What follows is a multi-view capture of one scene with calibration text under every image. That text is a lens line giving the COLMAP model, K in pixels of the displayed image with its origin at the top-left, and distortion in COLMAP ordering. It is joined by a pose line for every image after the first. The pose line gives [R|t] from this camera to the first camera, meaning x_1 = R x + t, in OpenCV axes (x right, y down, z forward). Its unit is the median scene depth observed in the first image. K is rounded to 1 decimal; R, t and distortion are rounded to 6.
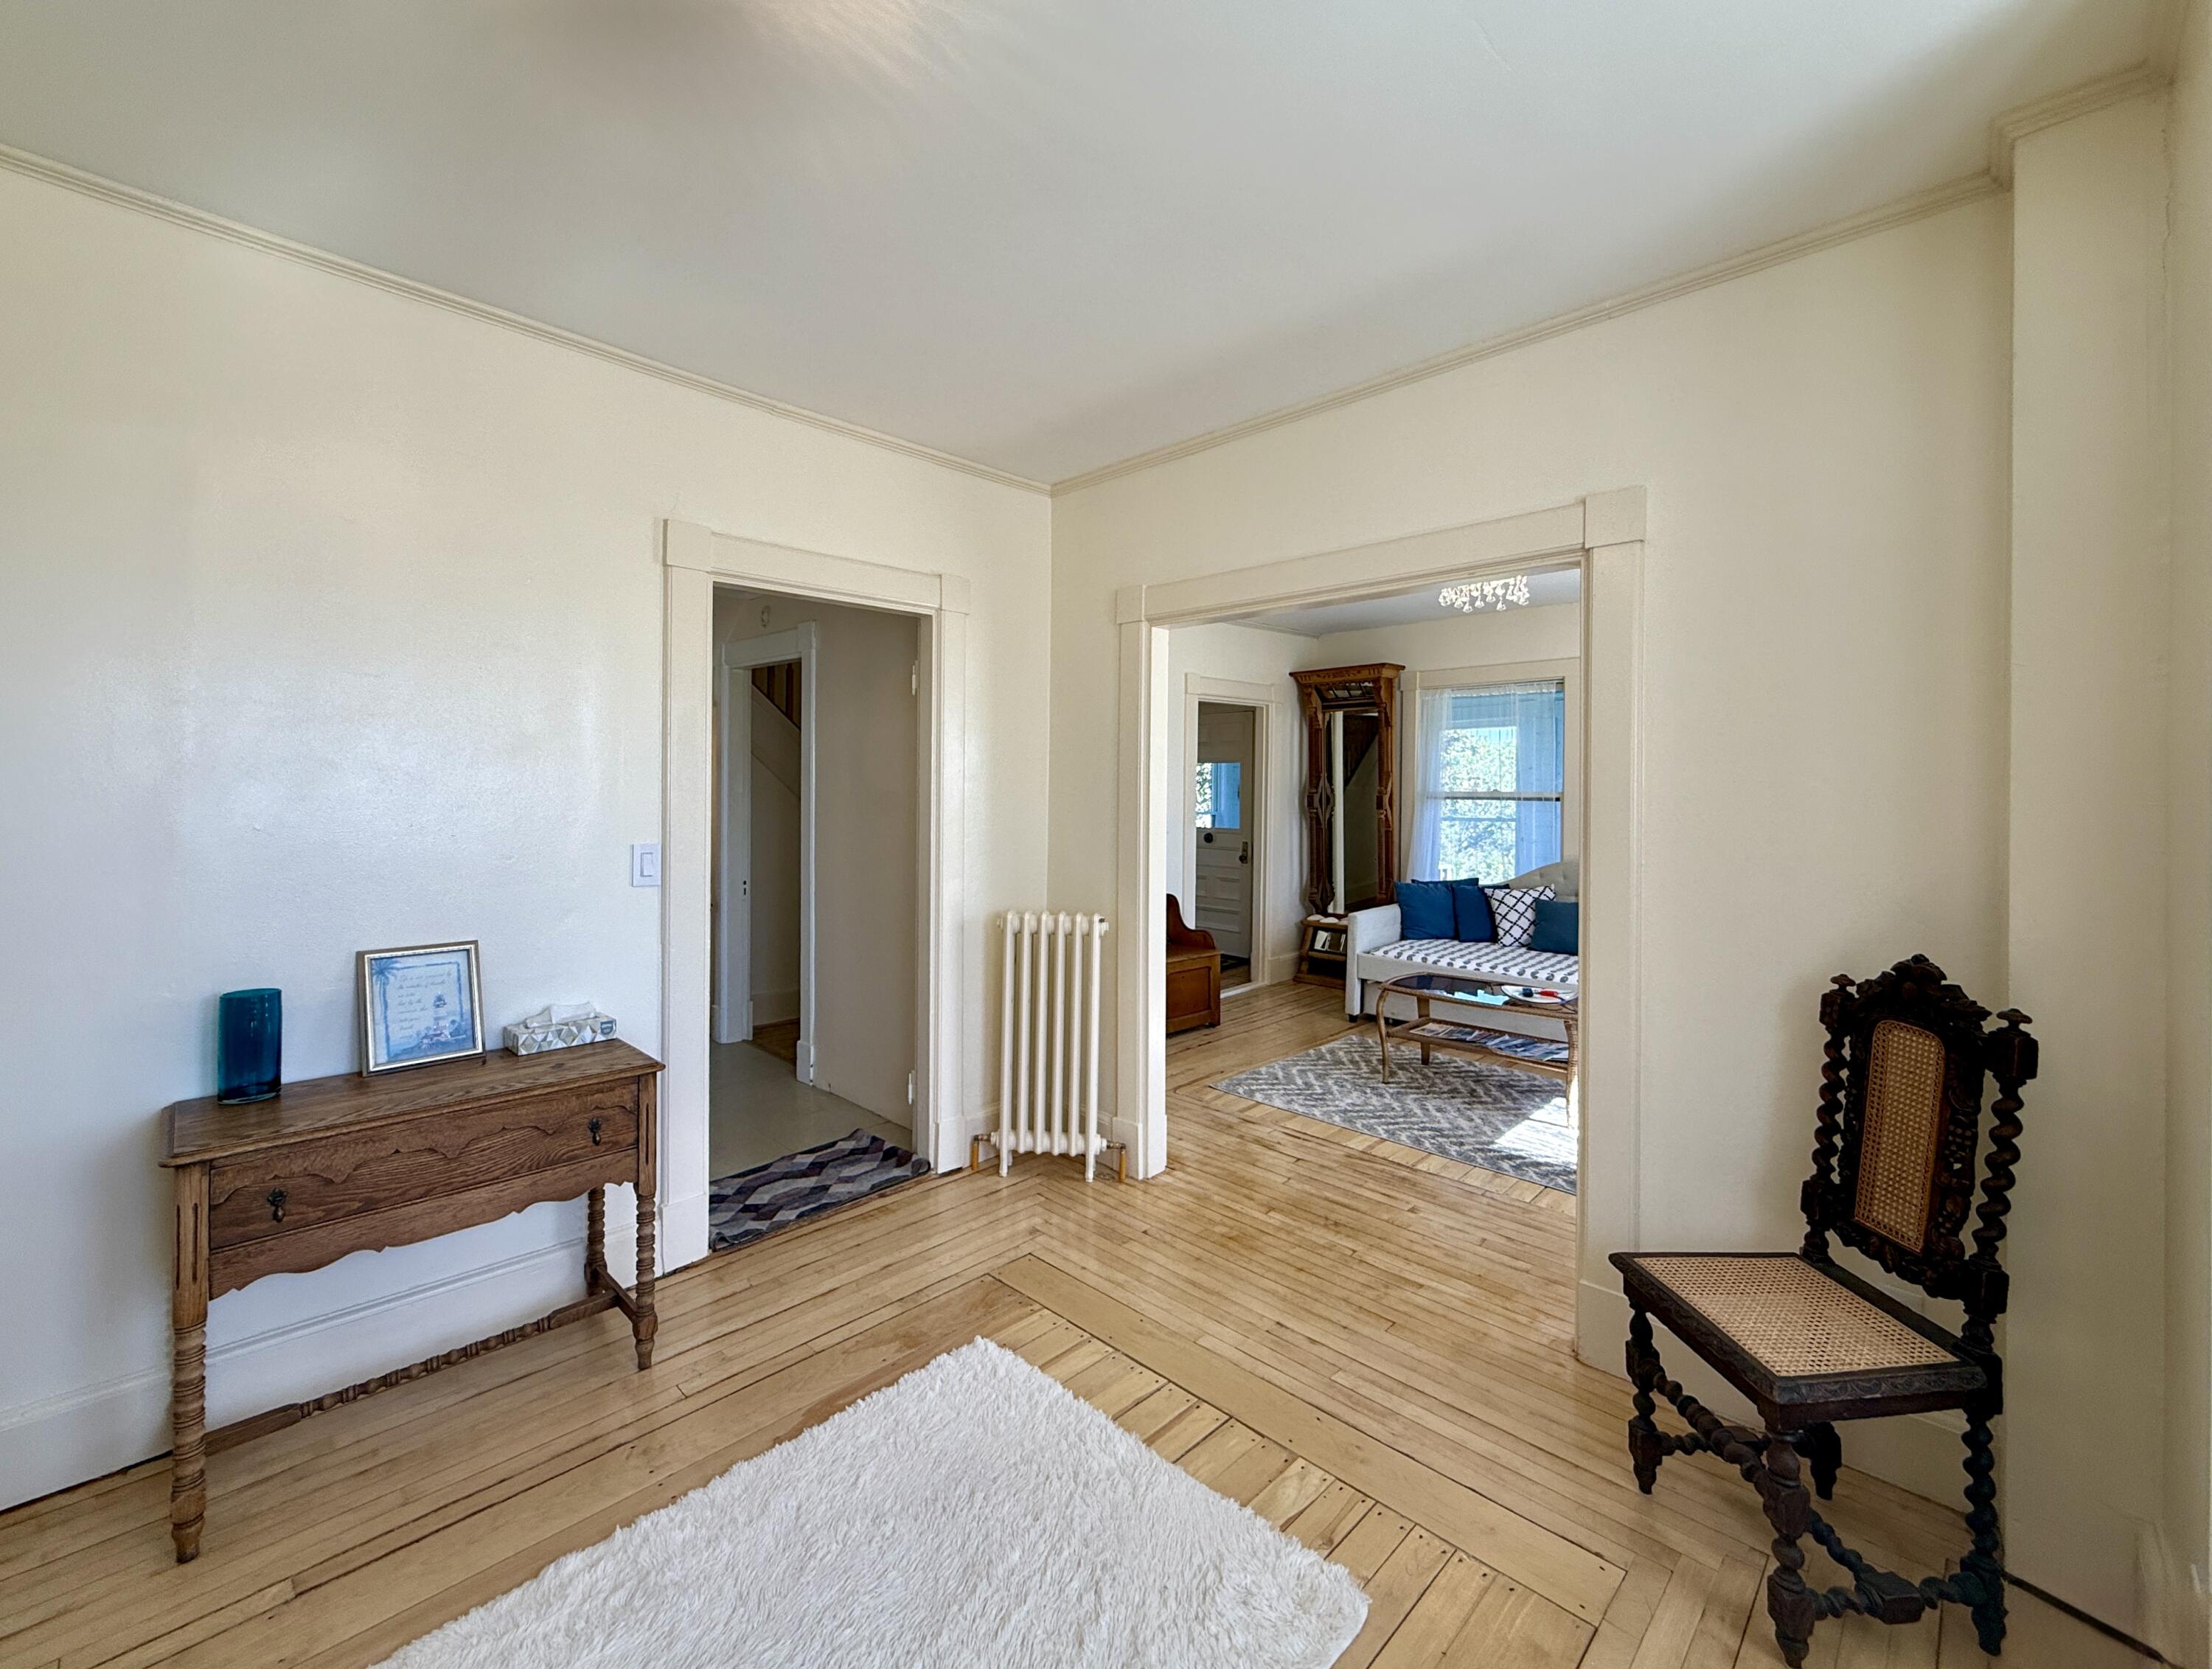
lens RADIAL K [[910.1, 0, 1110.5], [0, 910.1, 795.2], [0, 0, 1]] dist [-0.011732, -0.000575]
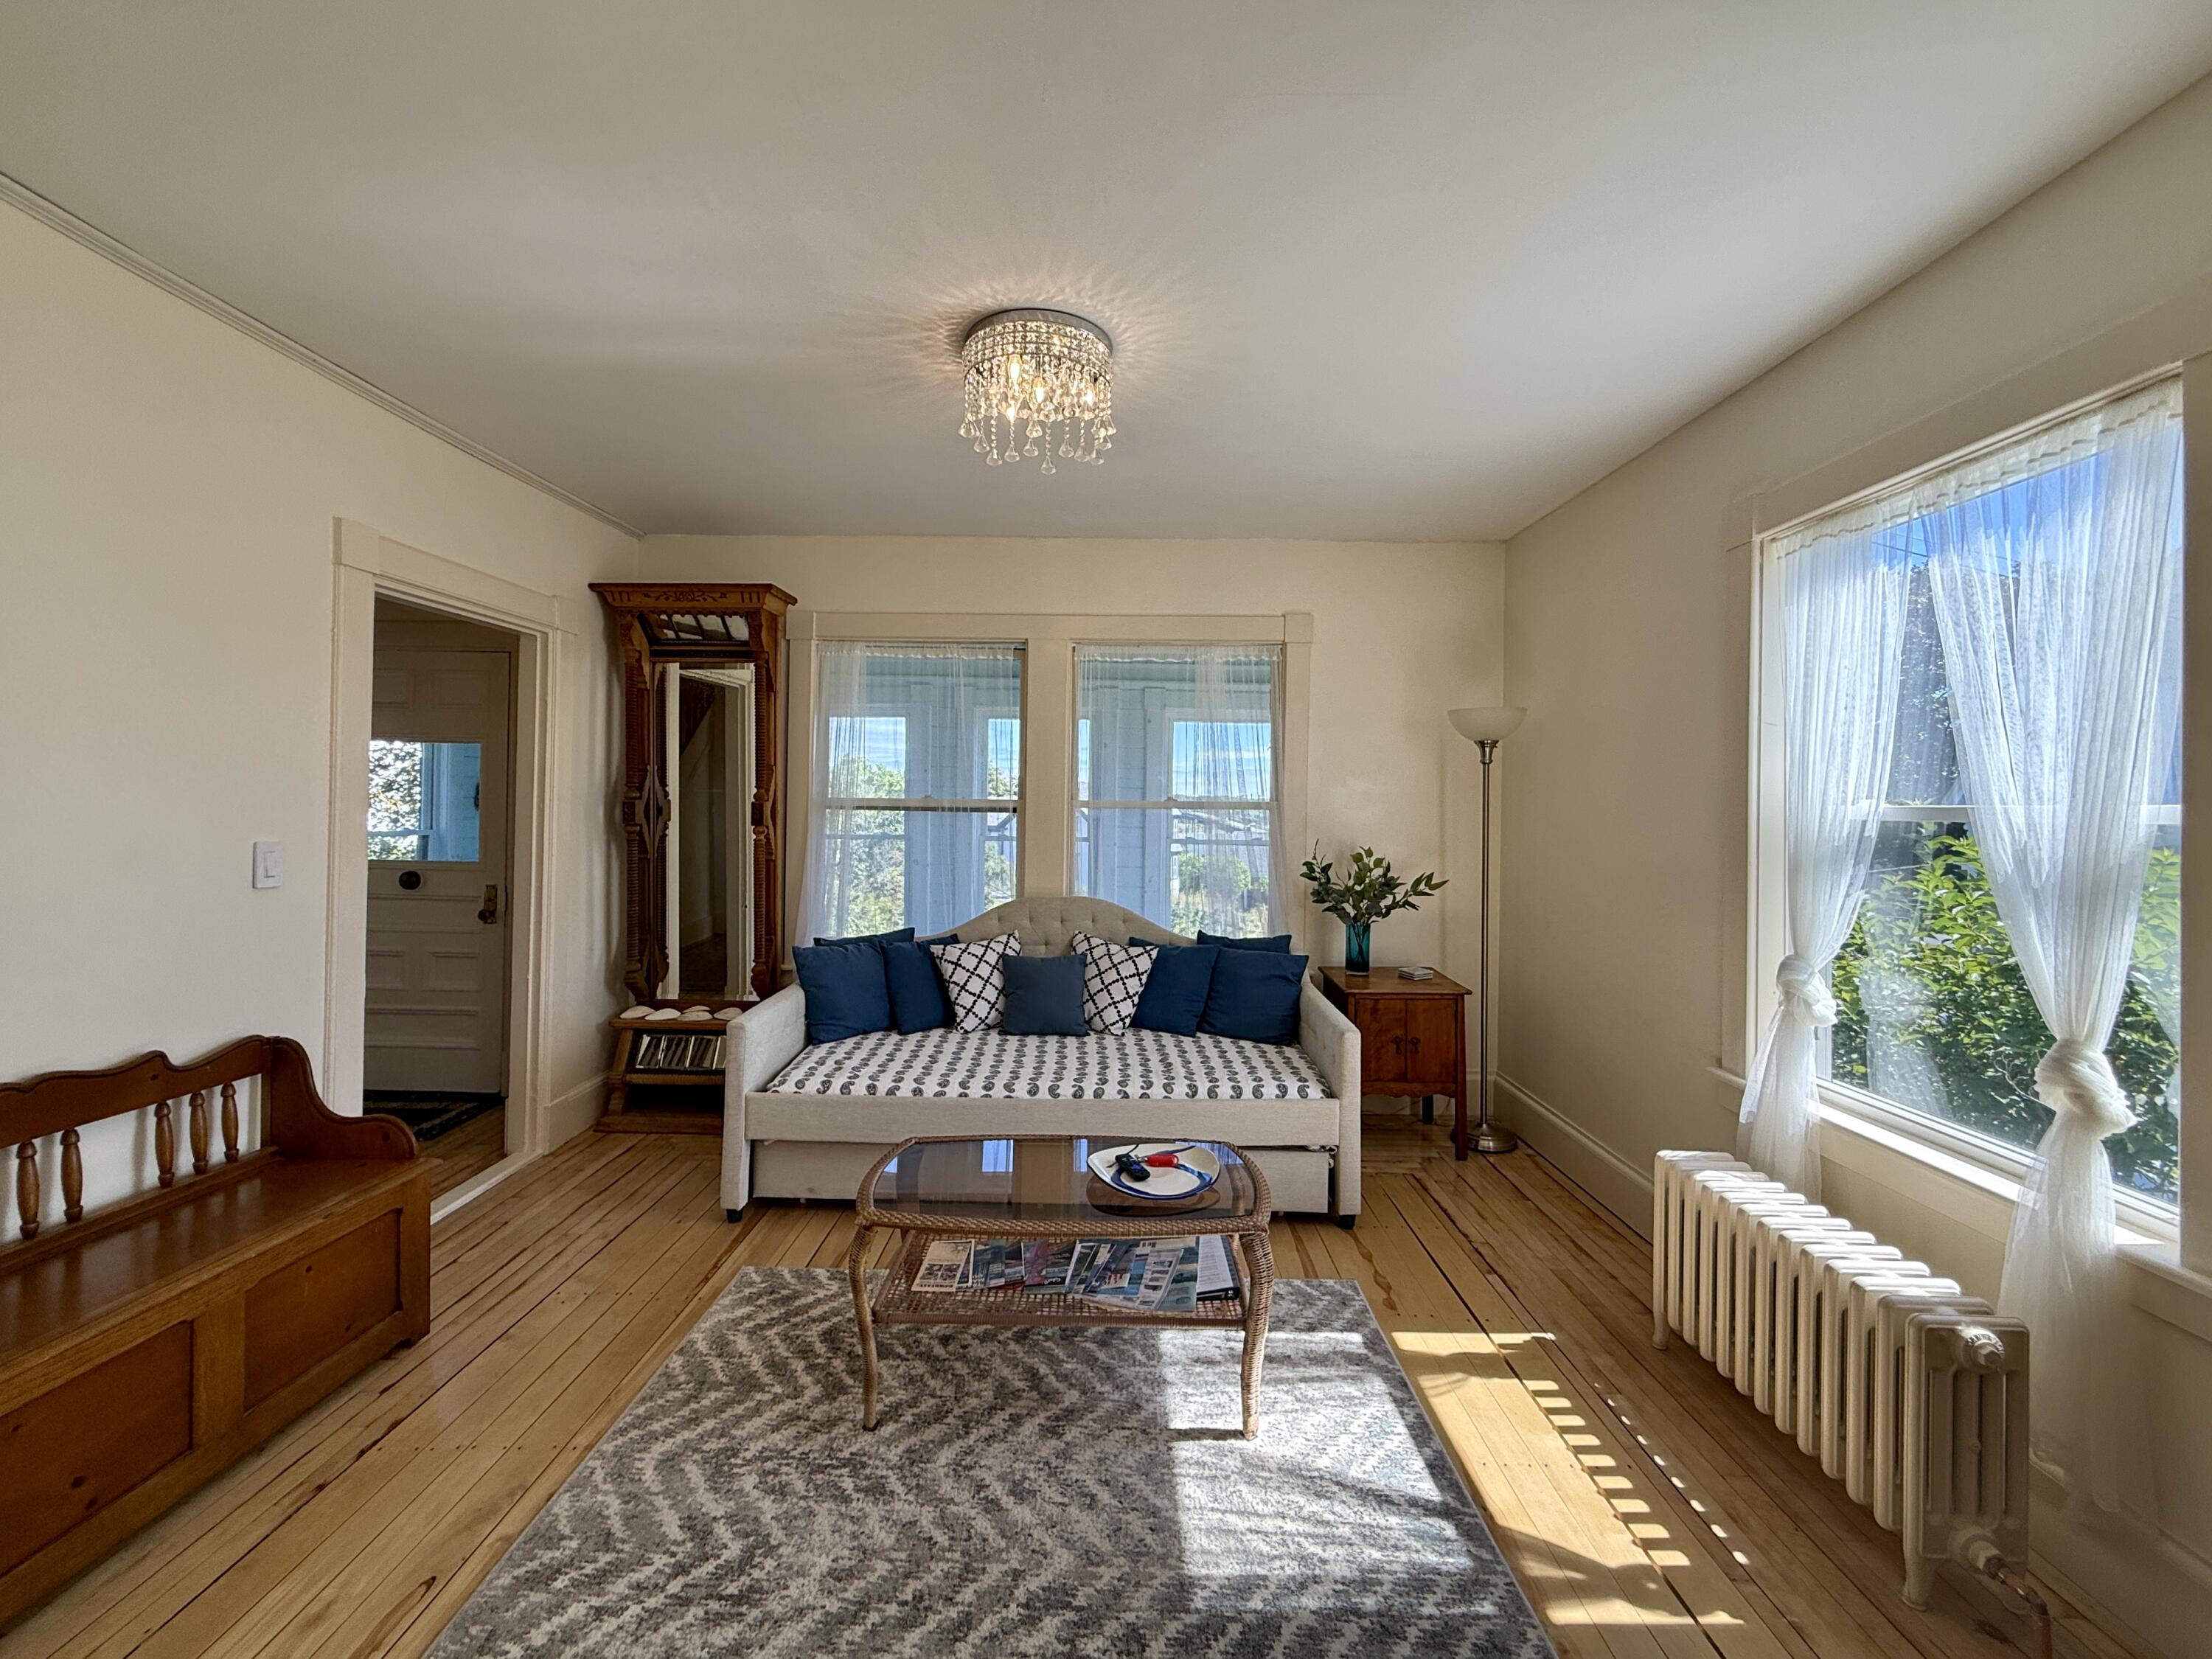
lens RADIAL K [[898.5, 0, 1096.3], [0, 898.5, 802.8], [0, 0, 1]] dist [-0.002361, 0.000777]
pose [[0.732635, 0.005909, 0.680596, 0.080756], [-0.002502, 0.999979, -0.005989, 0.005334], [-0.680617, 0.002685, 0.732634, 0.620992]]
